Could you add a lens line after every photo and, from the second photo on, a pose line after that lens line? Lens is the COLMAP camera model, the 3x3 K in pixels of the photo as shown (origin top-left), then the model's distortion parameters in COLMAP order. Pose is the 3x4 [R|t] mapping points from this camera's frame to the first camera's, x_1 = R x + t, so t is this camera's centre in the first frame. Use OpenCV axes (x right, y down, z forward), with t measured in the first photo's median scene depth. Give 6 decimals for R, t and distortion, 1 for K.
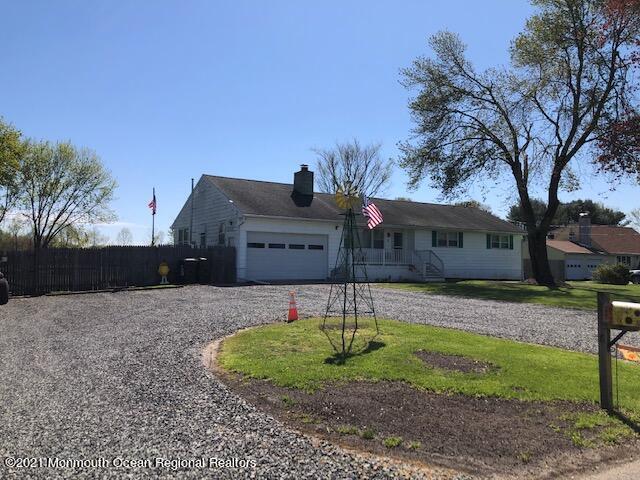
lens RADIAL K [[522.2, 0, 309.1], [0, 522.2, 223.0], [0, 0, 1]] dist [0.028846, -0.020635]
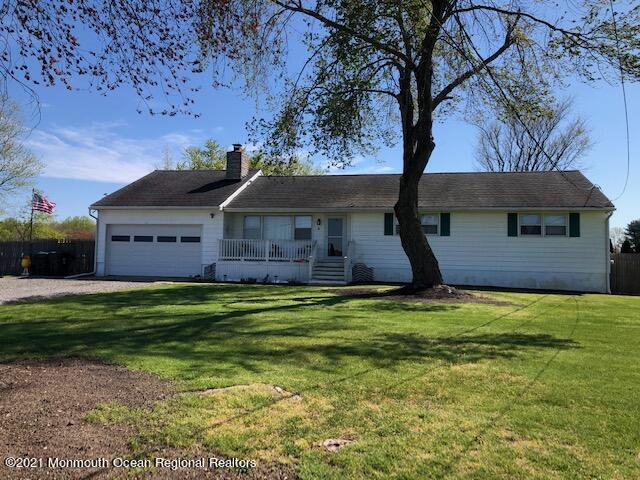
lens RADIAL K [[522.2, 0, 316.4], [0, 522.2, 238.3], [0, 0, 1]] dist [0.028846, -0.020635]
pose [[0.731189, -0.026740, -0.681651, 0.712271], [0.041104, 0.999143, 0.004896, 0.046491], [0.680936, -0.031598, 0.731661, 0.489572]]
